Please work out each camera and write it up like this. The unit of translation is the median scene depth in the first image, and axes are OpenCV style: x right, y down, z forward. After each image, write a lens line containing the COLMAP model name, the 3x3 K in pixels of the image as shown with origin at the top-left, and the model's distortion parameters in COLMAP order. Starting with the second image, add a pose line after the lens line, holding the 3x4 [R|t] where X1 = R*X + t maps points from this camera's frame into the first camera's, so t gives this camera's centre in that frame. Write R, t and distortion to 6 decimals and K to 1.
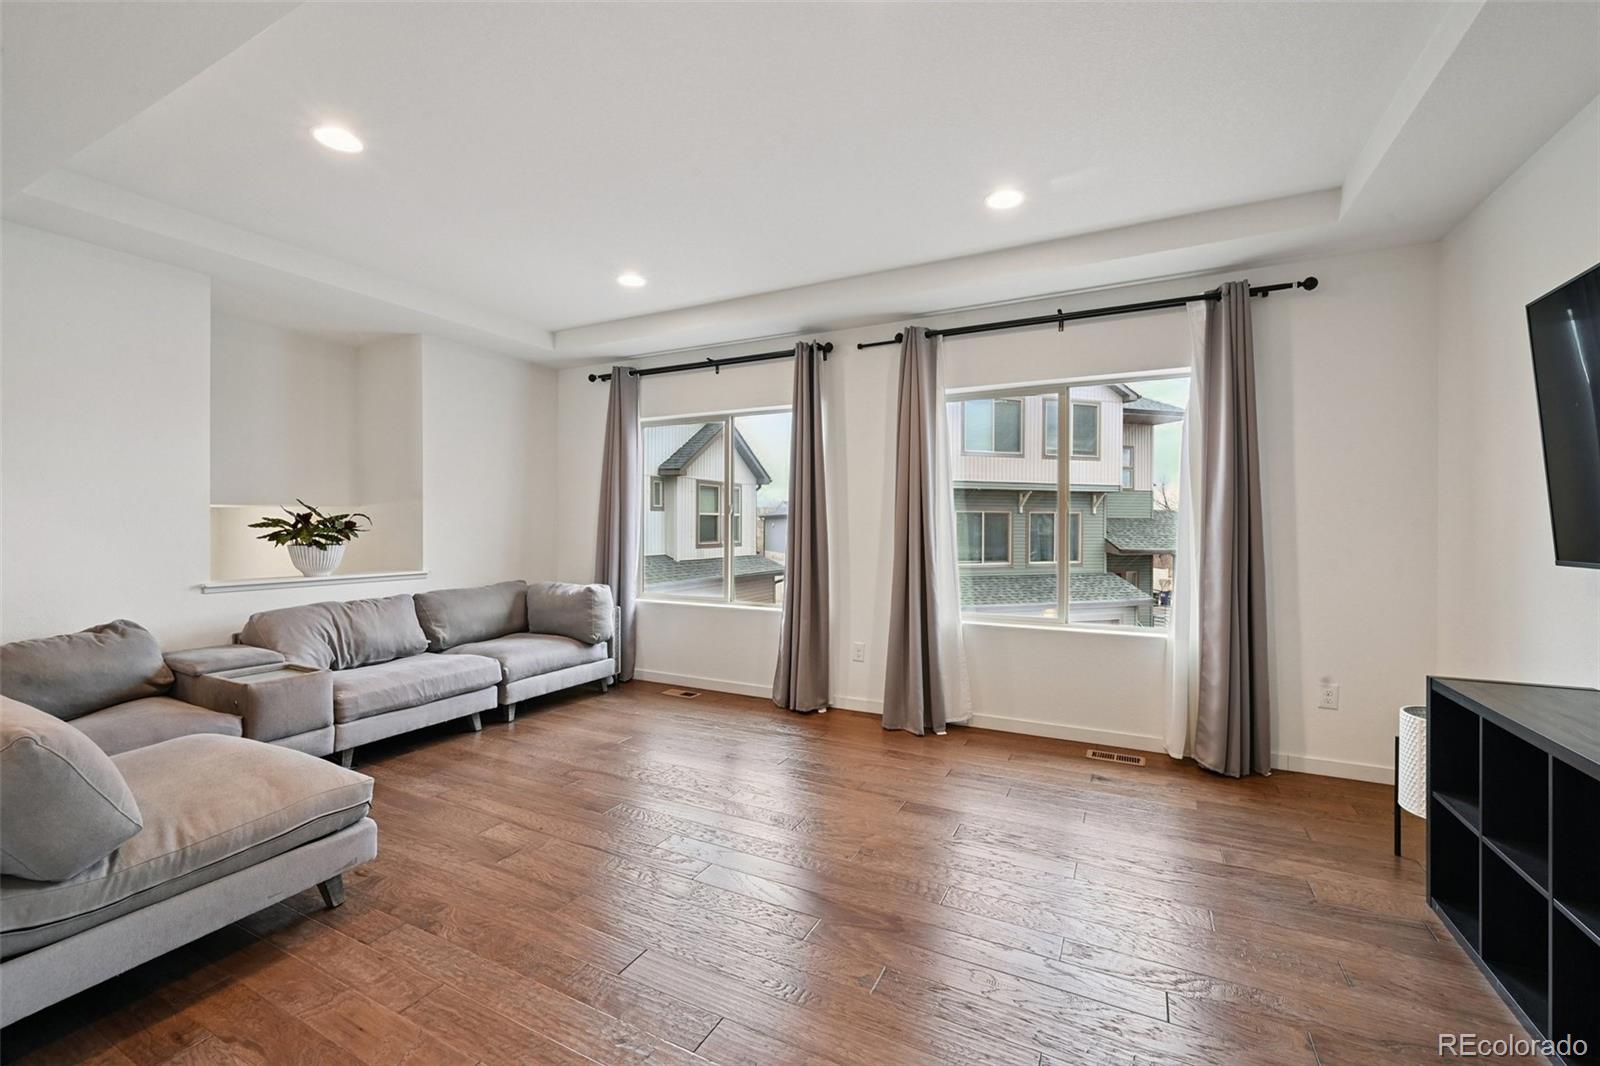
lens RADIAL K [[674.3, 0, 792.2], [0, 674.3, 527.1], [0, 0, 1]] dist [-0.000026, 0.000030]
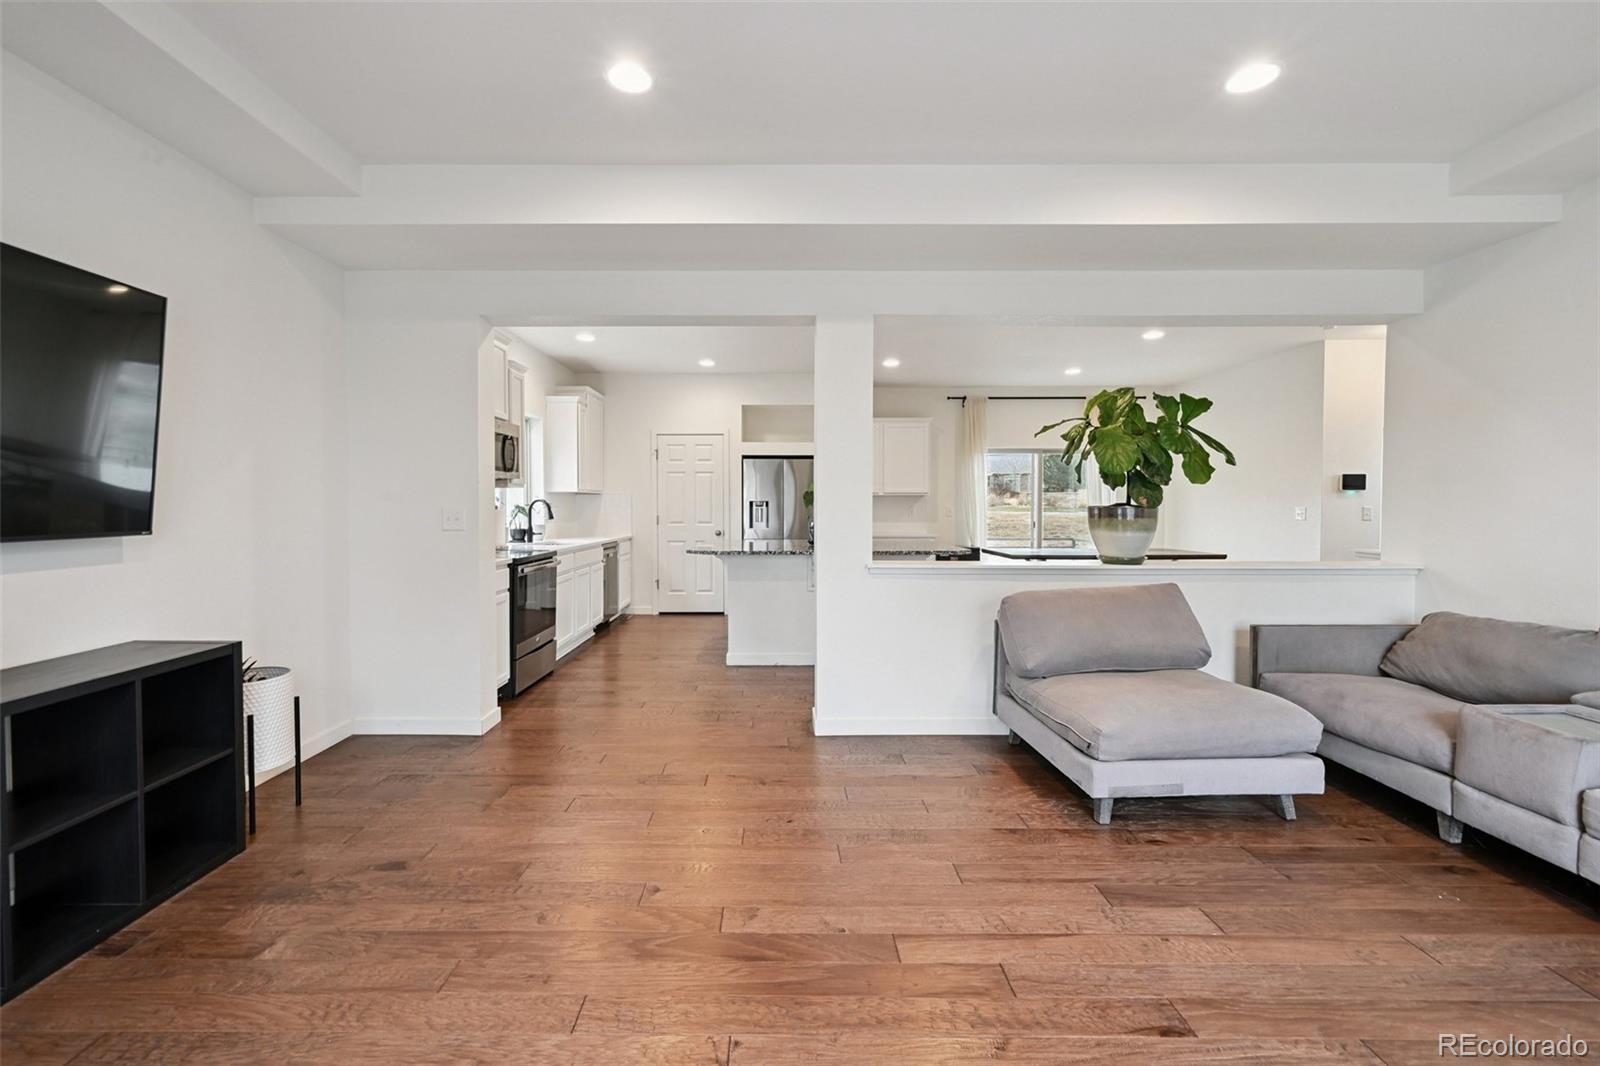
lens RADIAL K [[655.7, 0, 771.4], [0, 655.7, 523.8], [0, 0, 1]] dist [0.000159, 0.000164]
pose [[-0.892470, 0.008531, -0.451026, 0.203554], [-0.003582, 0.999656, 0.025995, 0.000279], [0.451093, 0.024816, -0.892132, 0.976897]]
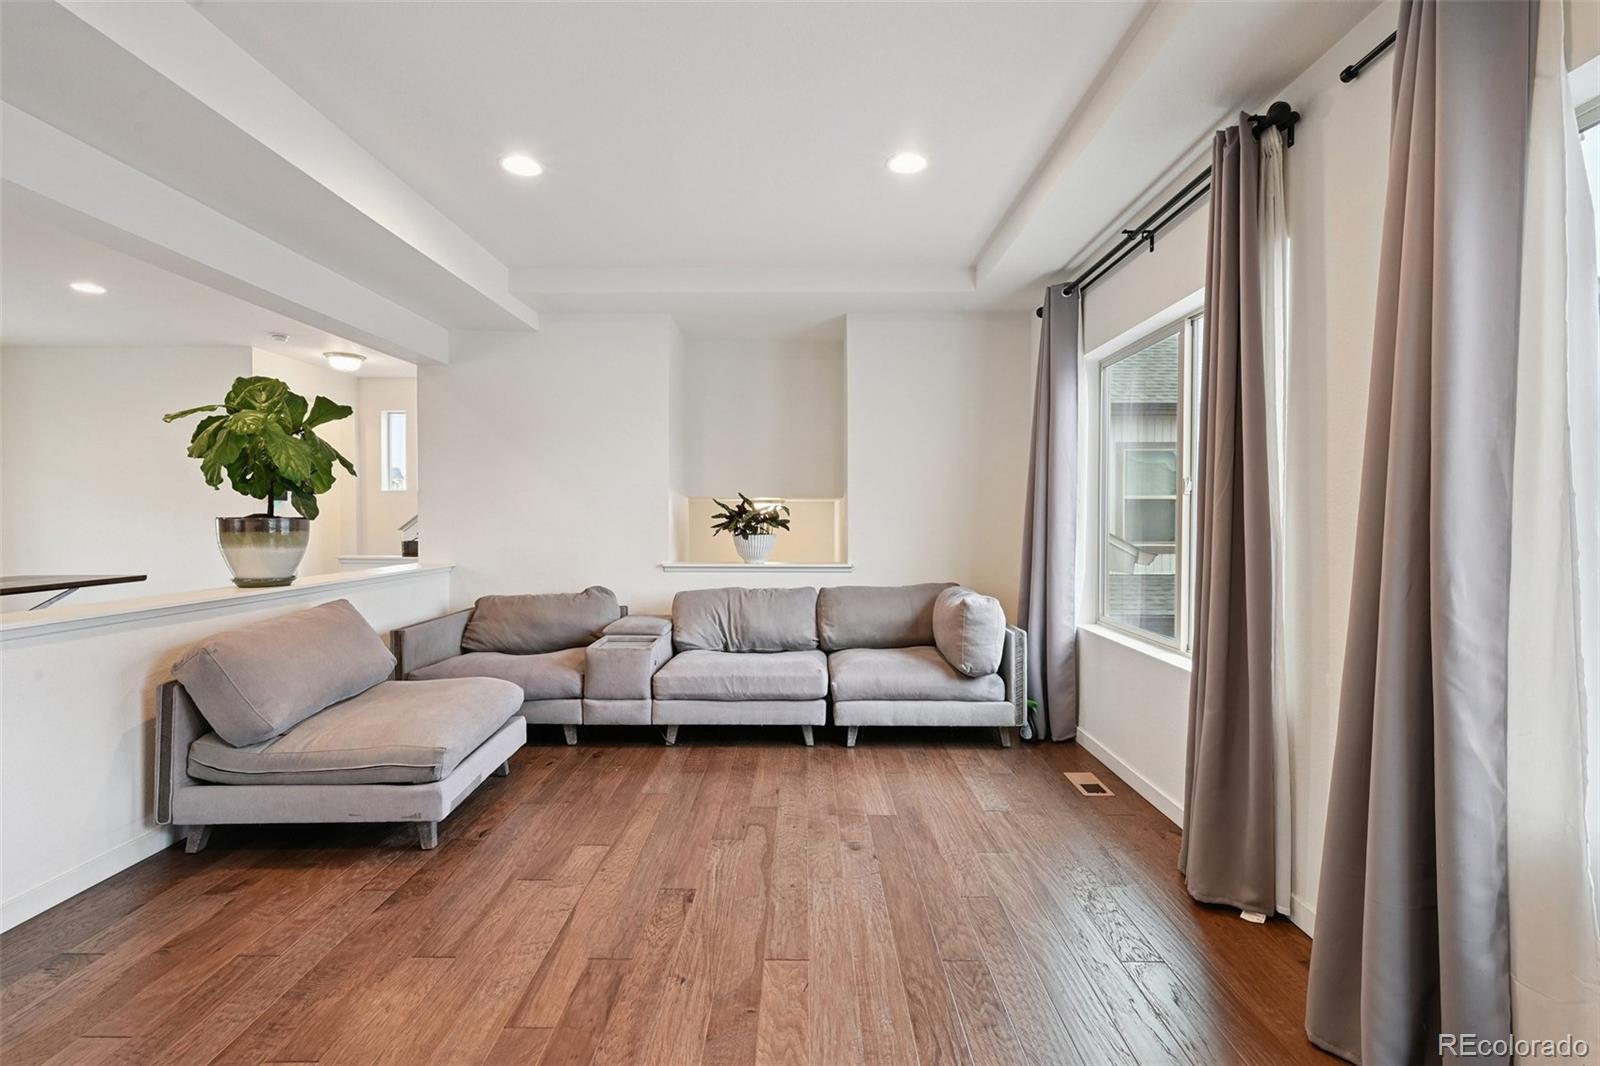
lens RADIAL K [[720.9, 0, 793.5], [0, 720.9, 528.3], [0, 0, 1]] dist [-0.000448, 0.000341]
pose [[0.446467, 0.012270, -0.894716, 0.382404], [0.001220, 0.999897, 0.014321, -0.000685], [0.894799, -0.007485, 0.446406, 0.560537]]
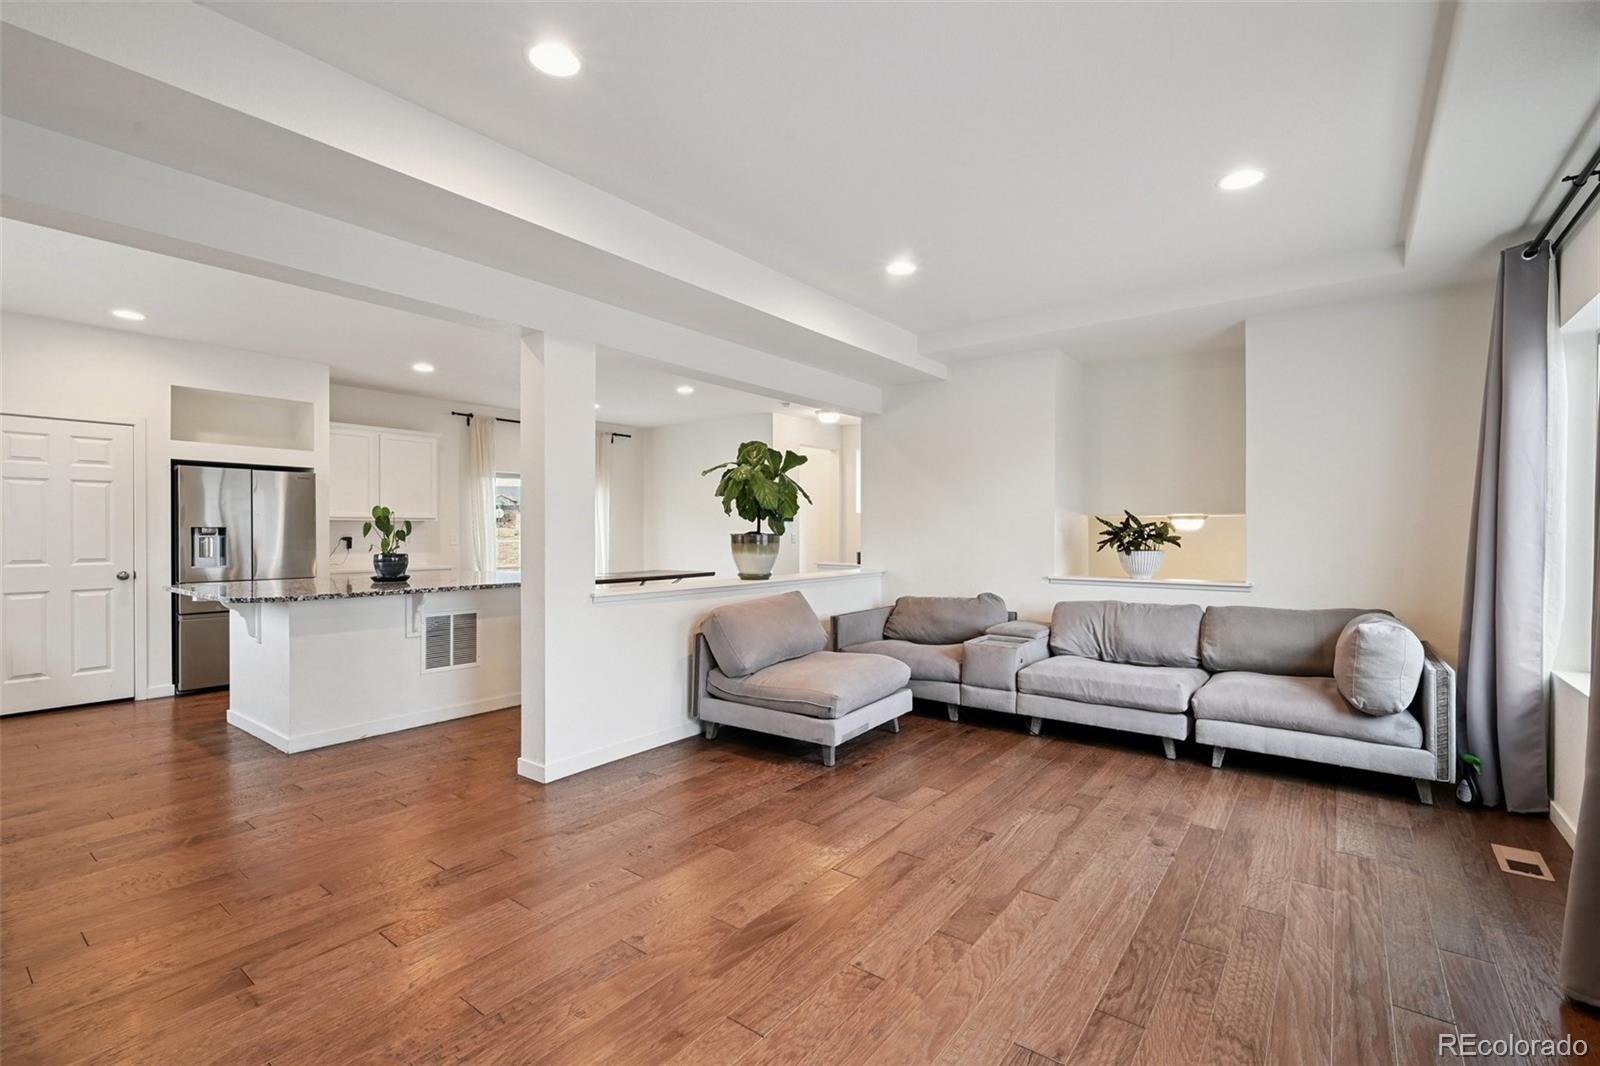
lens RADIAL K [[704.7, 0, 800.0], [0, 704.7, 533.0], [0, 0, 1]] dist [-0.000613, 0.000198]
pose [[-0.181083, -0.001761, -0.983466, 0.564926], [0.000669, 0.999998, -0.001914, -0.001112], [0.983468, -0.001005, -0.181082, 0.687309]]
